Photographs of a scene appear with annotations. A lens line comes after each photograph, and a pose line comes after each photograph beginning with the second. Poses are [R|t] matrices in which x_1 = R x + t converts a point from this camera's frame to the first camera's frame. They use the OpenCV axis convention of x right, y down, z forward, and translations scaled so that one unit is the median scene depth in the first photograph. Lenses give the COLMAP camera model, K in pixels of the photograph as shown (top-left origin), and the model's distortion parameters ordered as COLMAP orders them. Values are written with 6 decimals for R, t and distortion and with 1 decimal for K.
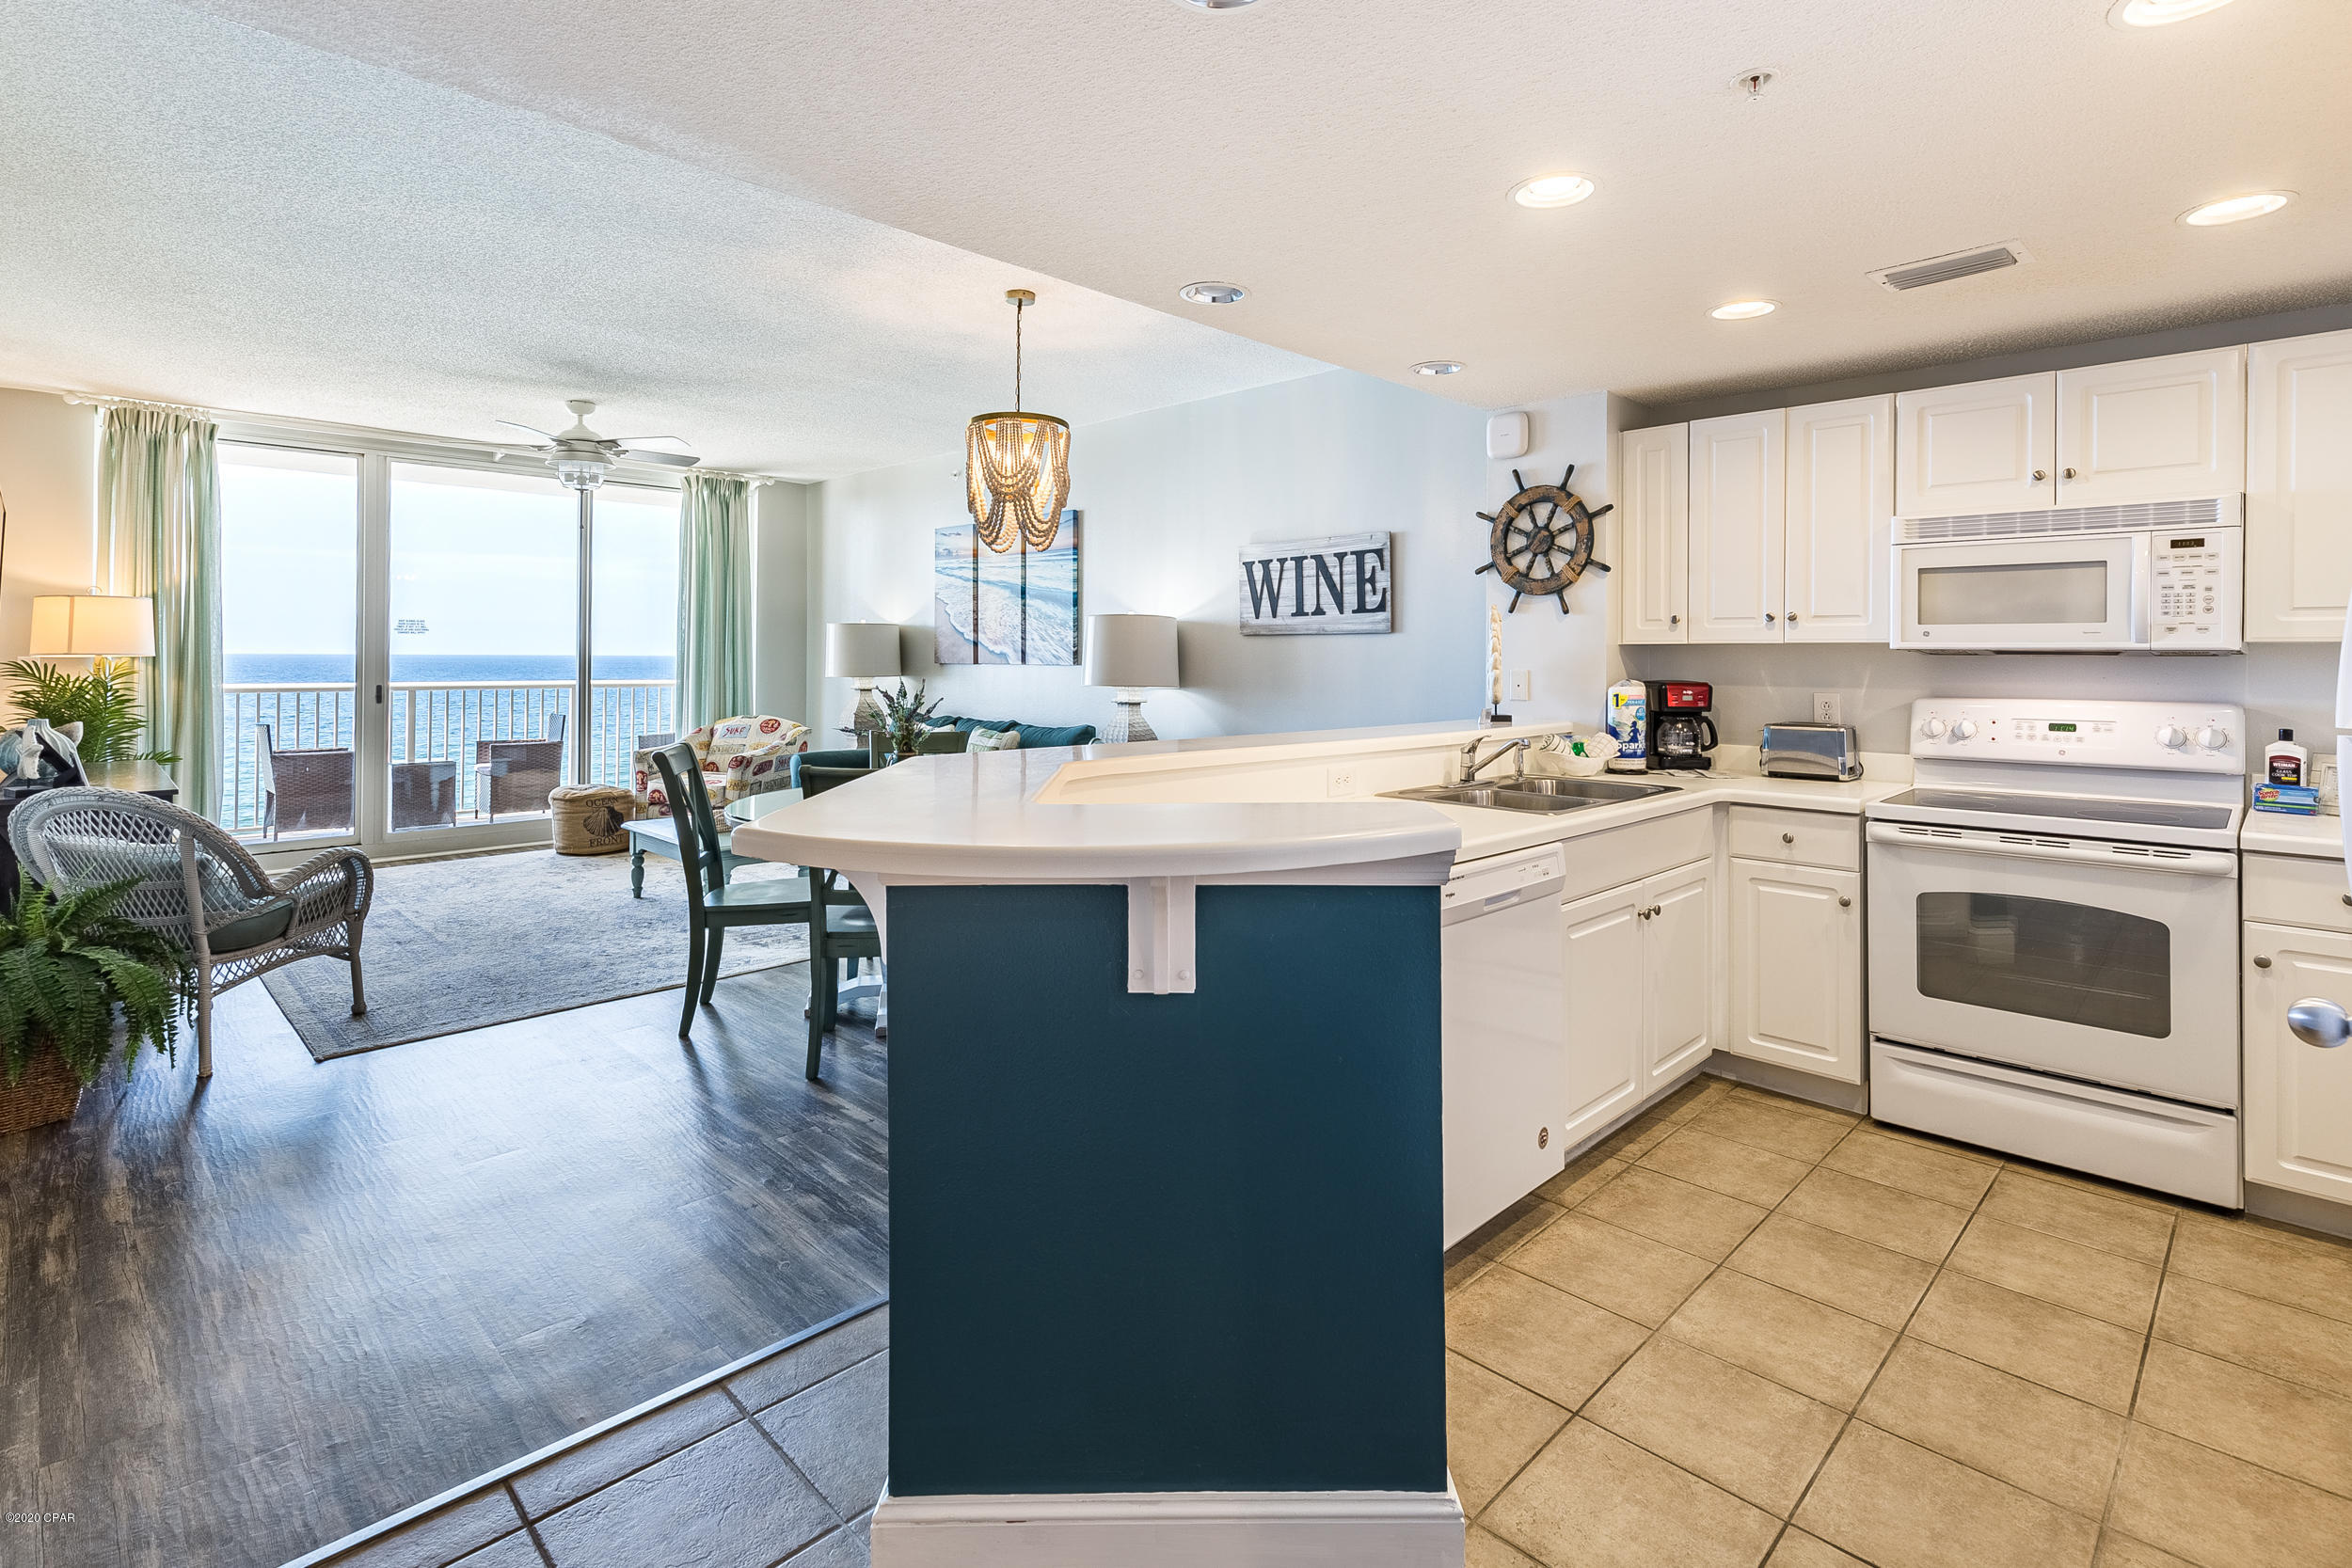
lens RADIAL K [[1141.9, 0, 1221.1], [0, 1141.9, 647.2], [0, 0, 1]] dist [0.011184, -0.002105]
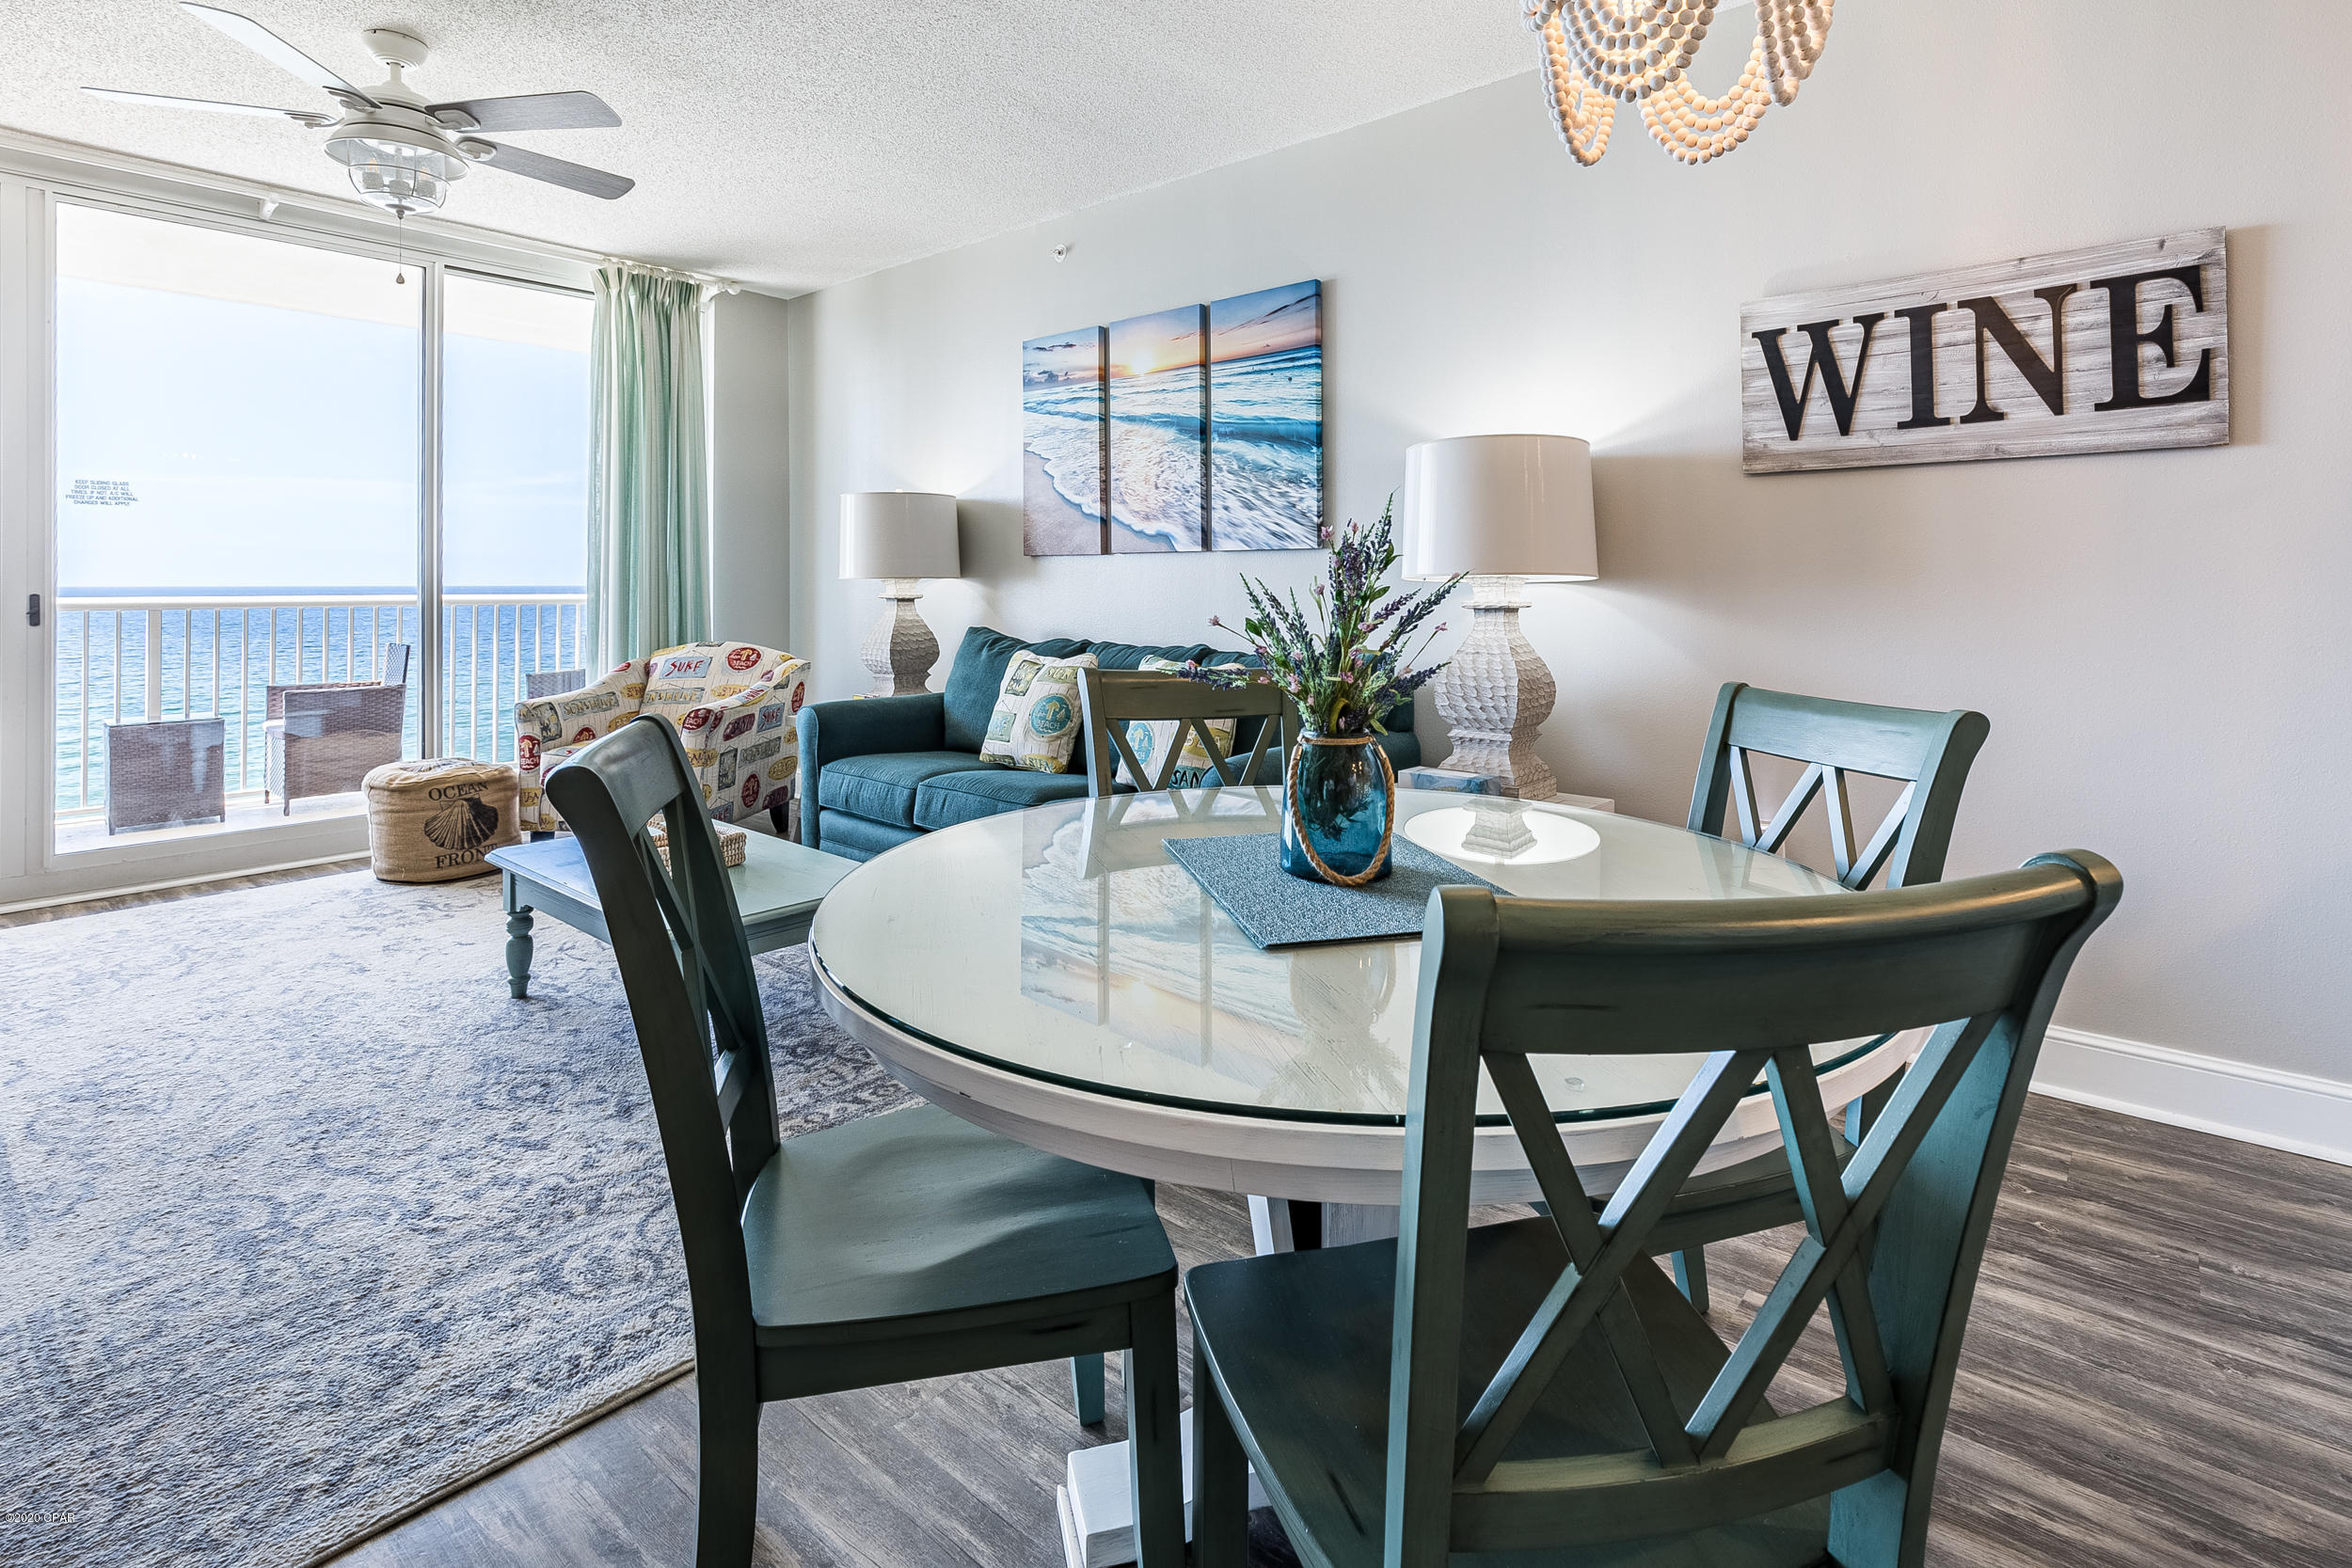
lens RADIAL K [[1141.9, 0, 1271.7], [0, 1141.9, 575.8], [0, 0, 1]] dist [0.011184, -0.002105]
pose [[0.994859, -0.004828, 0.101151, -0.187439], [0.004439, 0.999982, 0.004069, 0.024237], [-0.101169, -0.003599, 0.994863, 0.378995]]
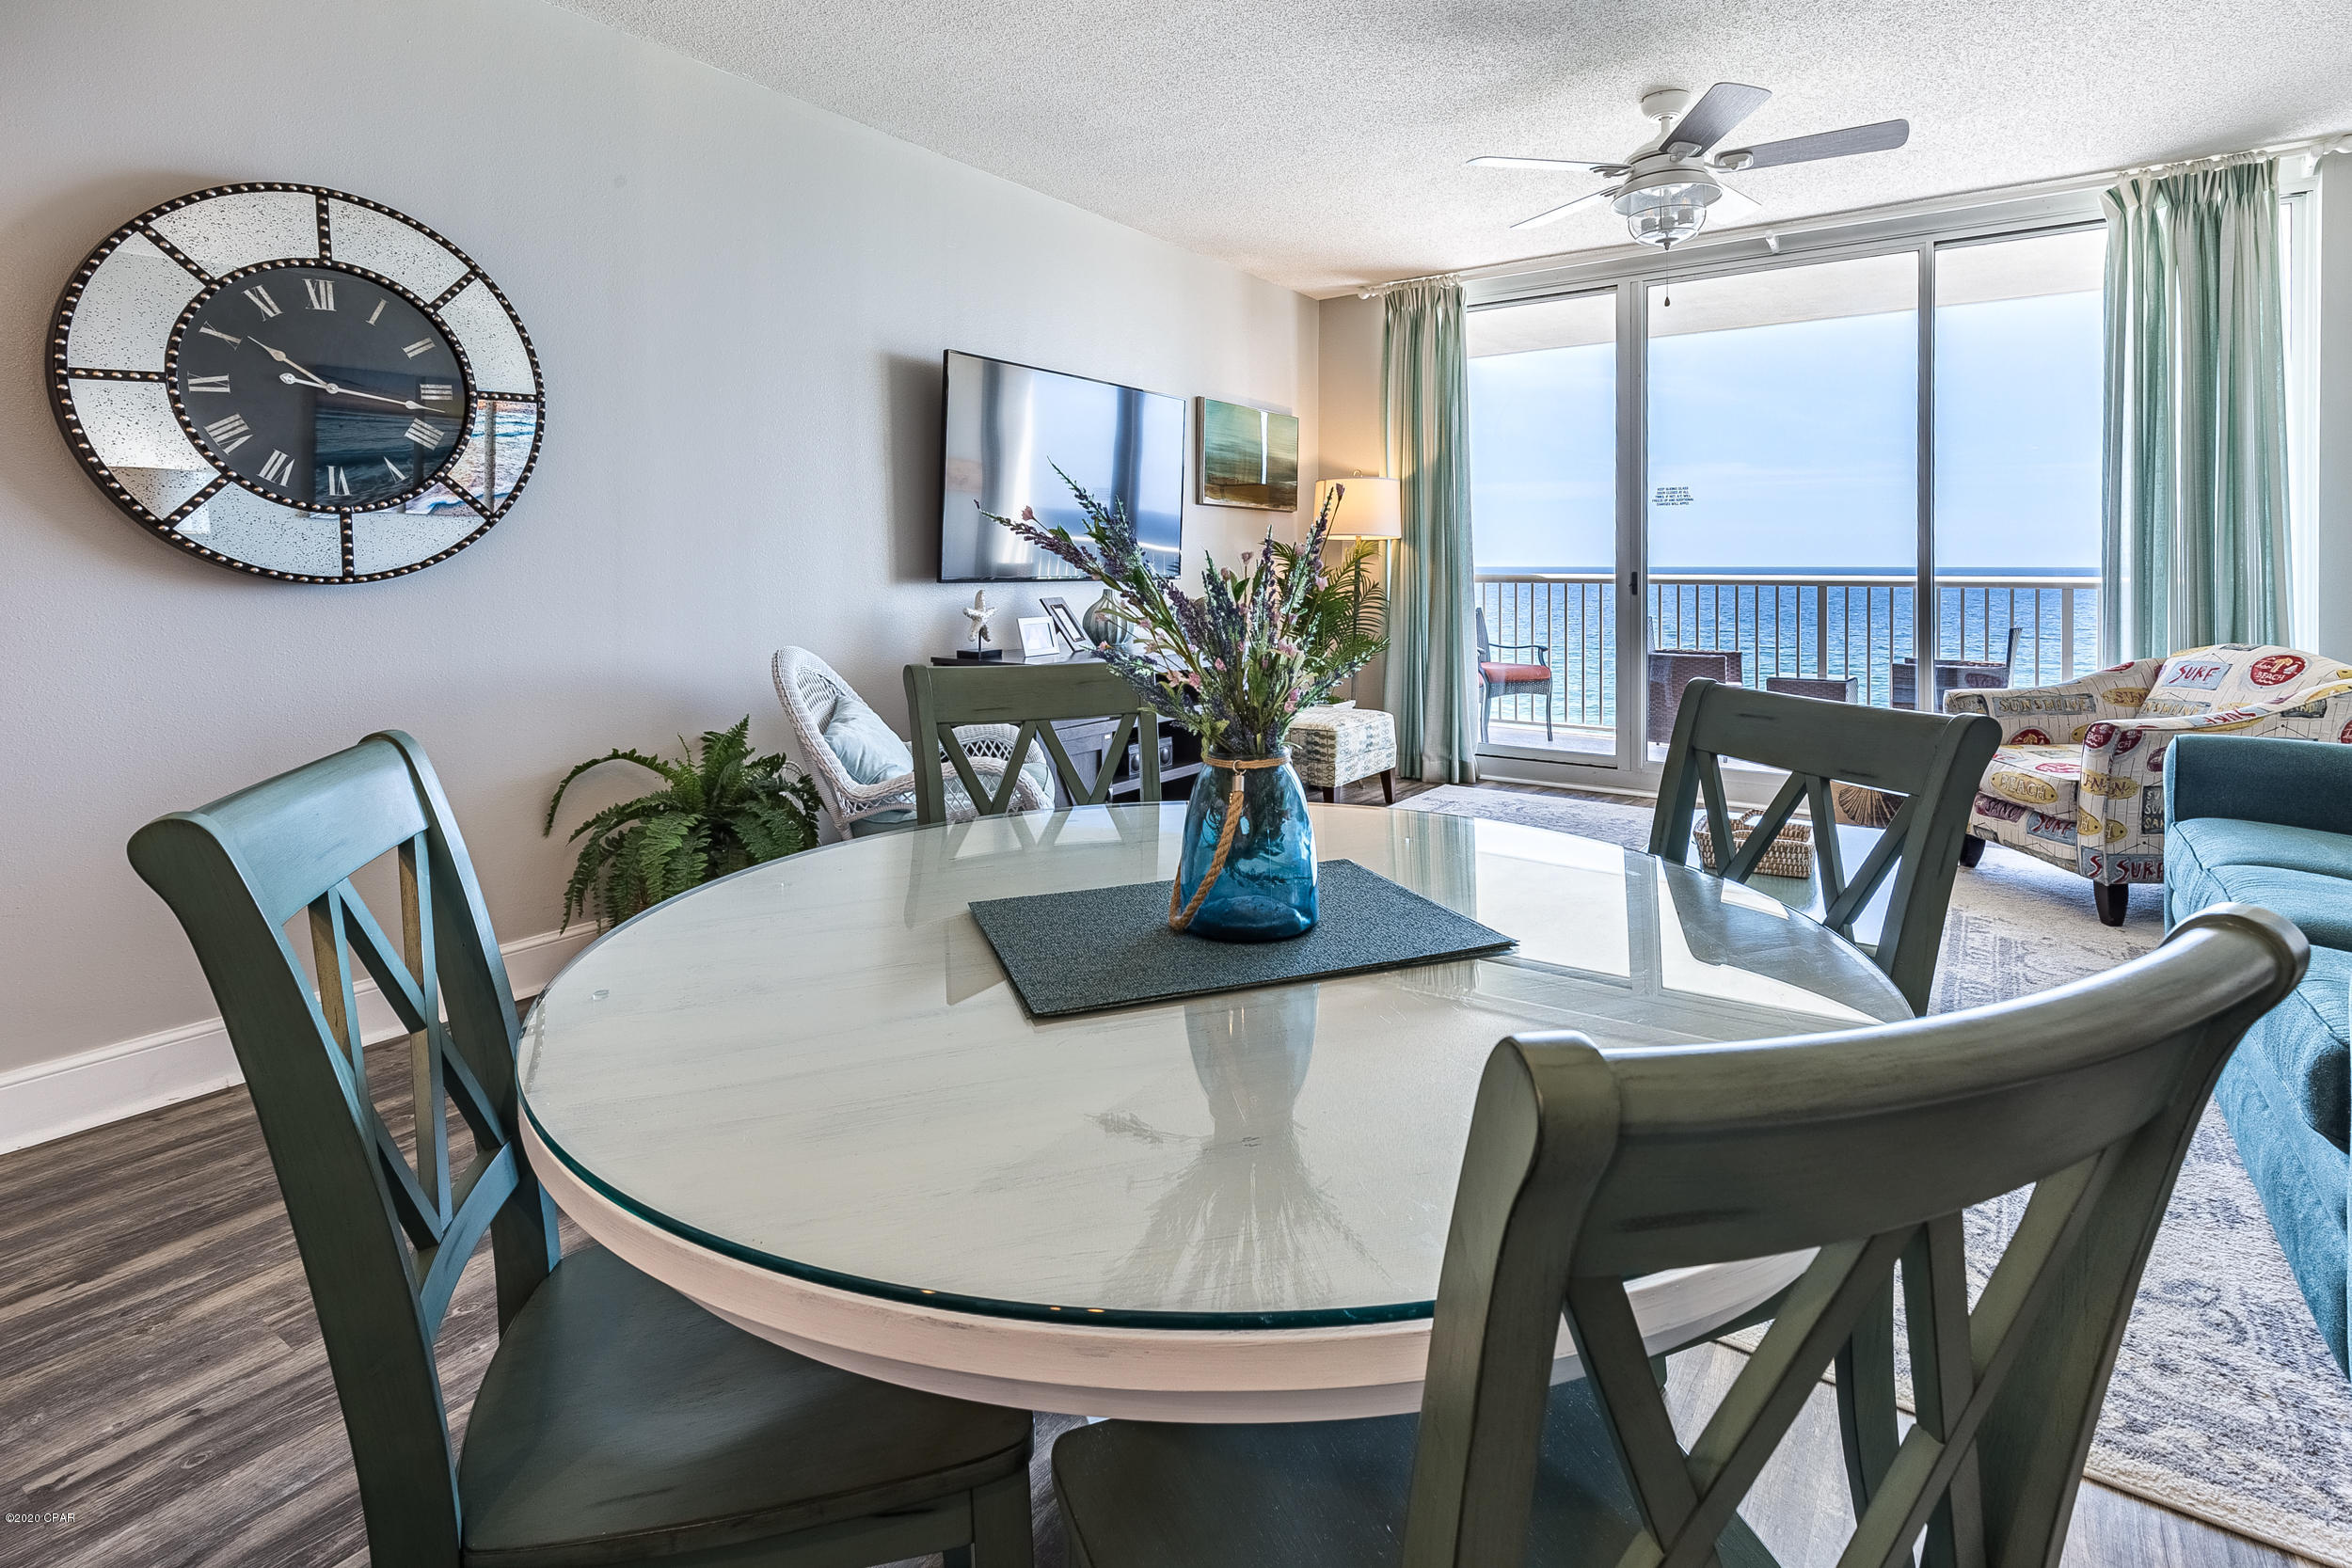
lens RADIAL K [[1141.9, 0, 1076.8], [0, 1141.9, 570.2], [0, 0, 1]] dist [0.011184, -0.002105]
pose [[0.130219, 0.001936, -0.991483, 0.001137], [0.008645, 0.999958, 0.003088, 0.026140], [0.991448, -0.008973, 0.130197, 0.524131]]
